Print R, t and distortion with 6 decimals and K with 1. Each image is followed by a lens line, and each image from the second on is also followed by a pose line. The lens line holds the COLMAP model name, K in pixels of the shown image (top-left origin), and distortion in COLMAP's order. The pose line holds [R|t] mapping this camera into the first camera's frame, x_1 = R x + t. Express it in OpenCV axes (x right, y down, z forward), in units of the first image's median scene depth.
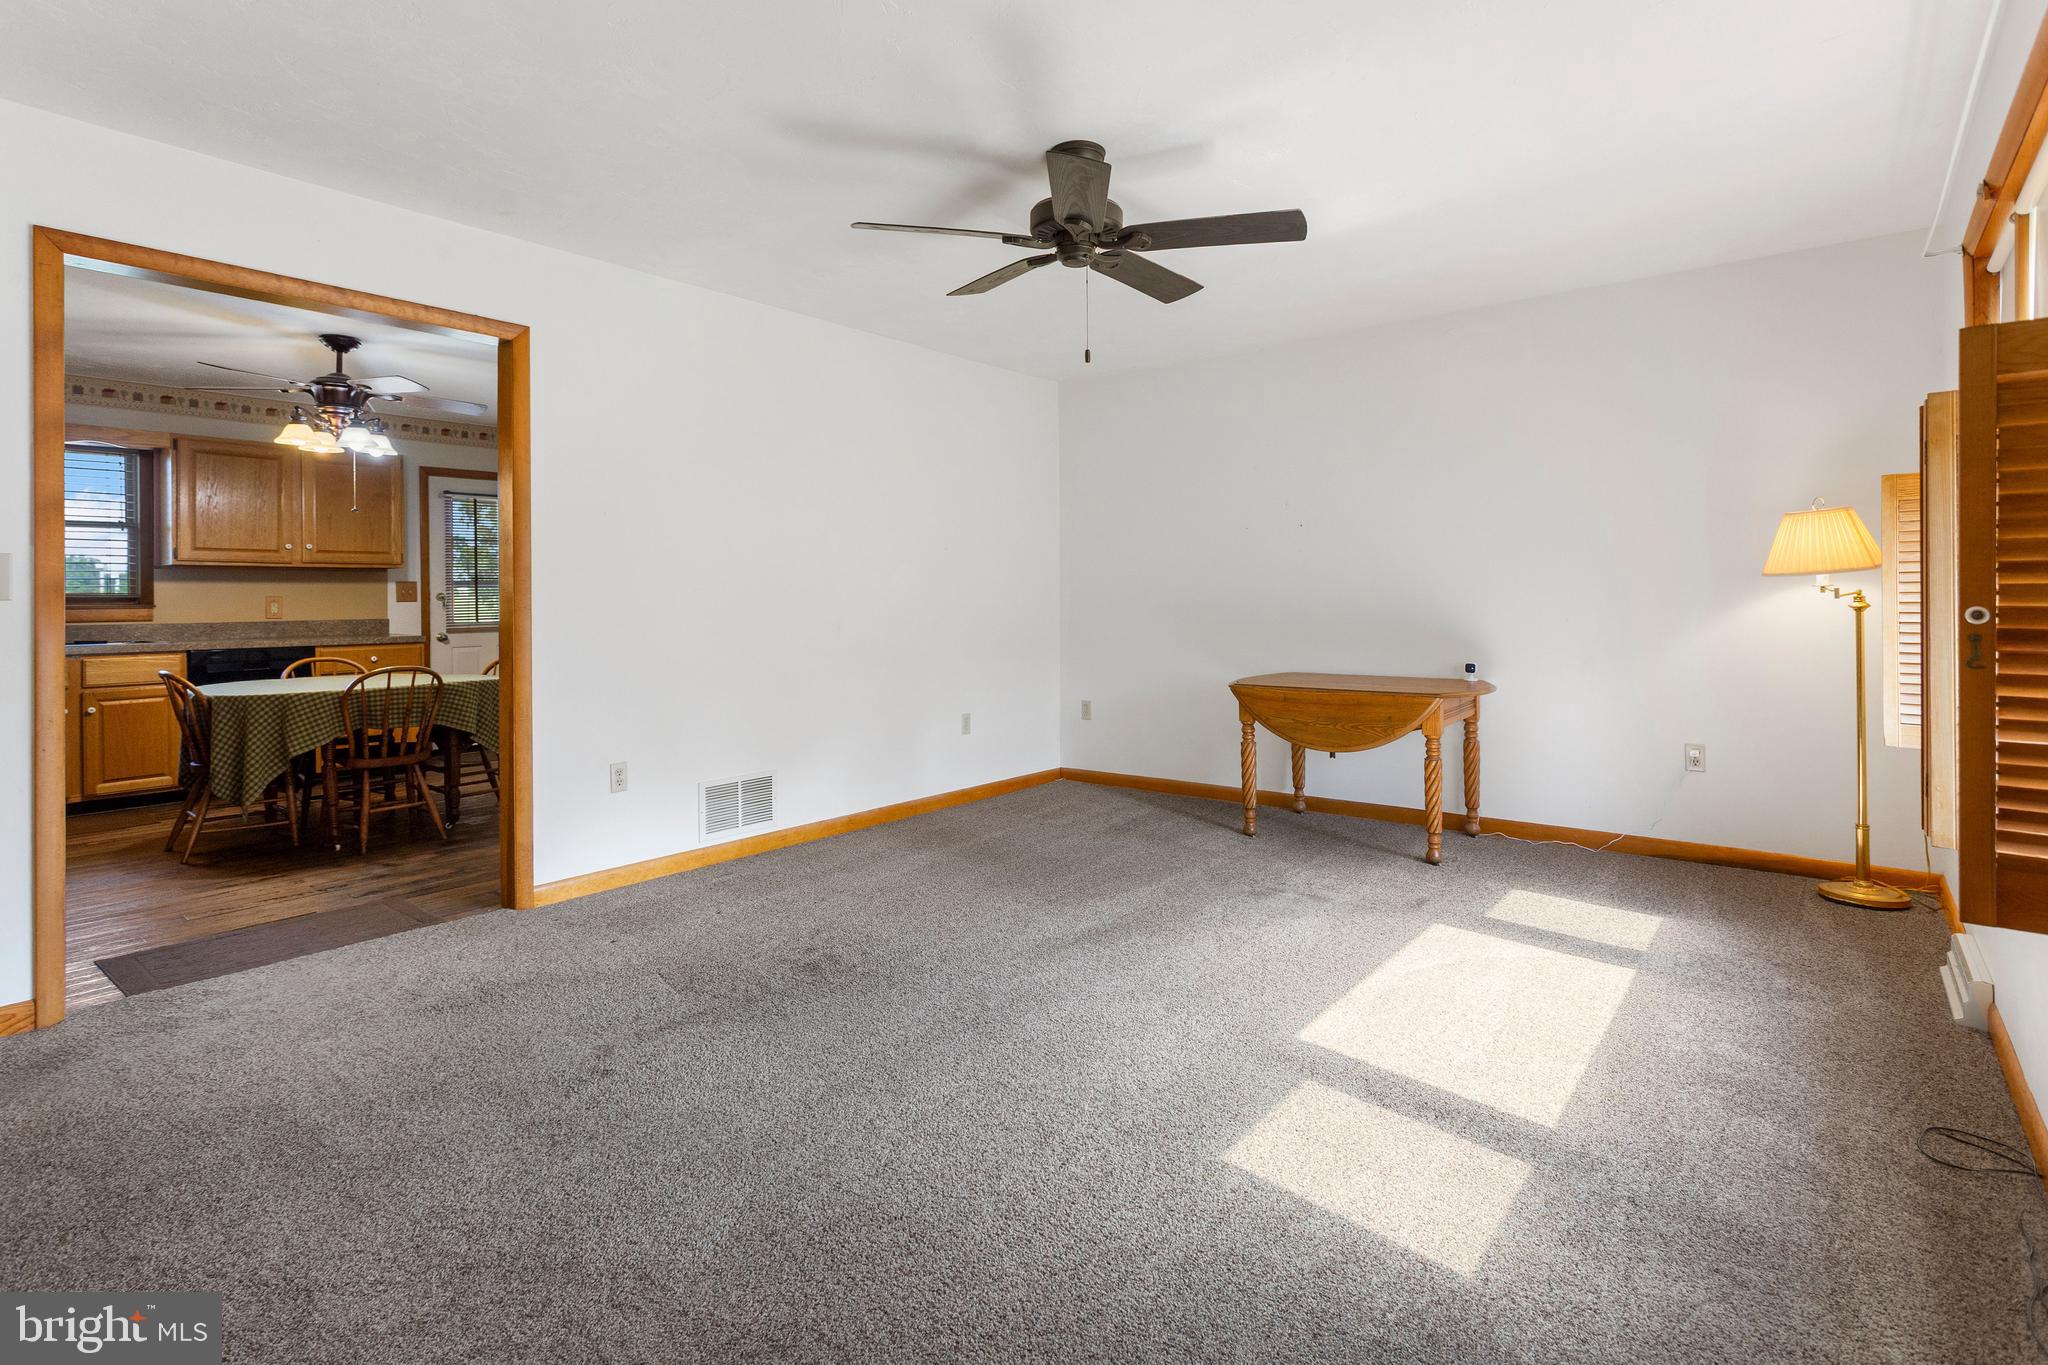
lens RADIAL K [[1010.7, 0, 1024.3], [0, 1010.7, 595.7], [0, 0, 1]] dist [0.001479, 0.000222]
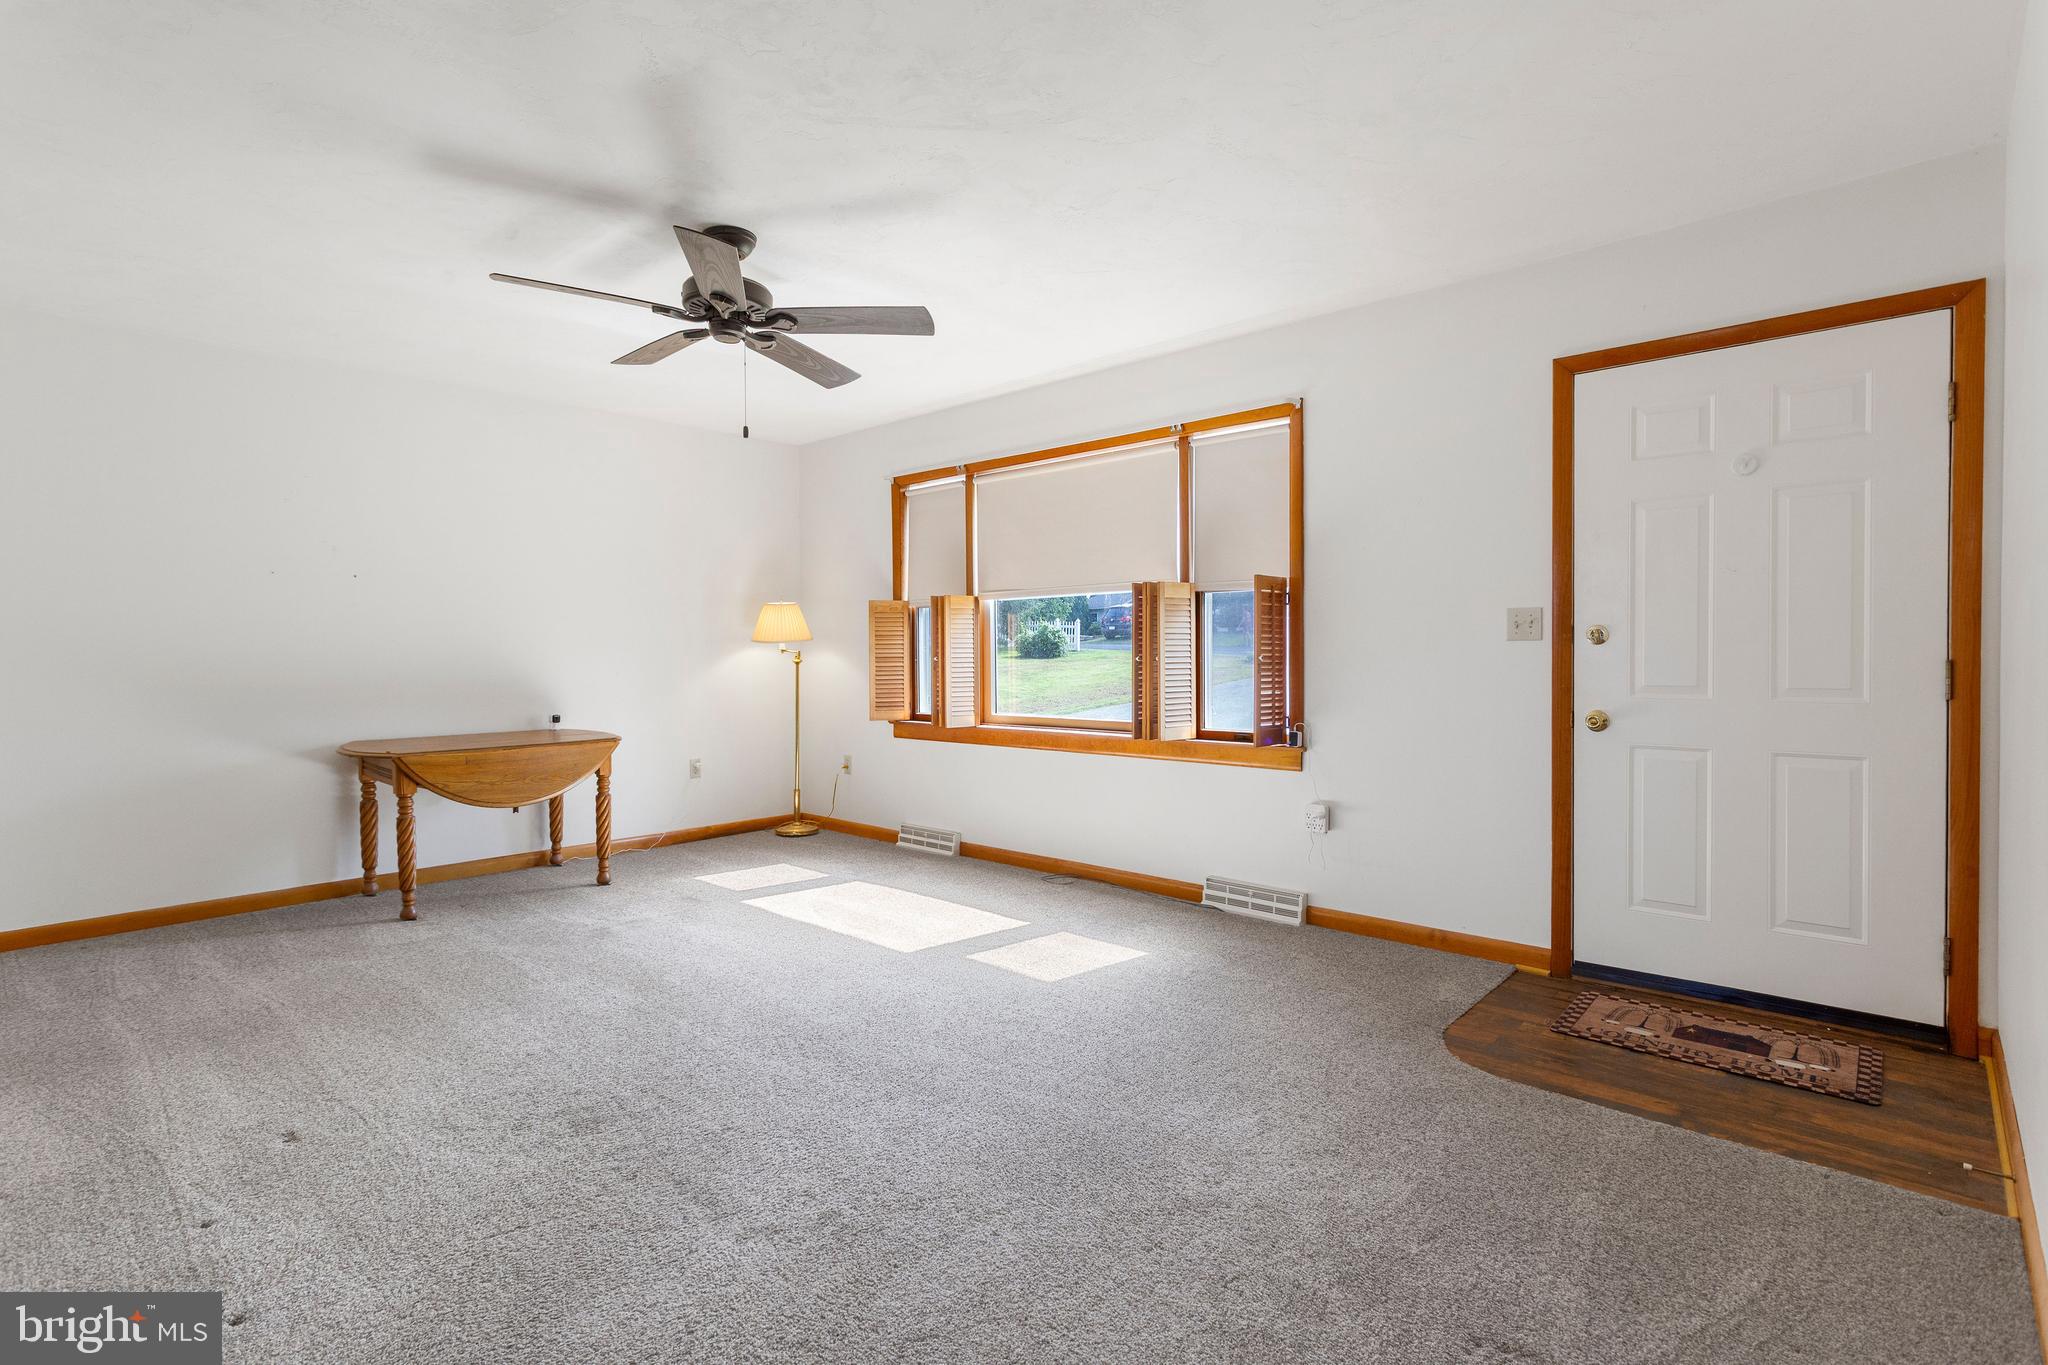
lens RADIAL K [[971.6, 0, 1020.8], [0, 971.6, 666.1], [0, 0, 1]] dist [0.002515, 0.000420]
pose [[0.066039, -0.007516, 0.997789, -0.951388], [0.001672, 0.999971, 0.007421, 0.007491], [-0.997816, 0.001178, 0.066050, 0.621568]]
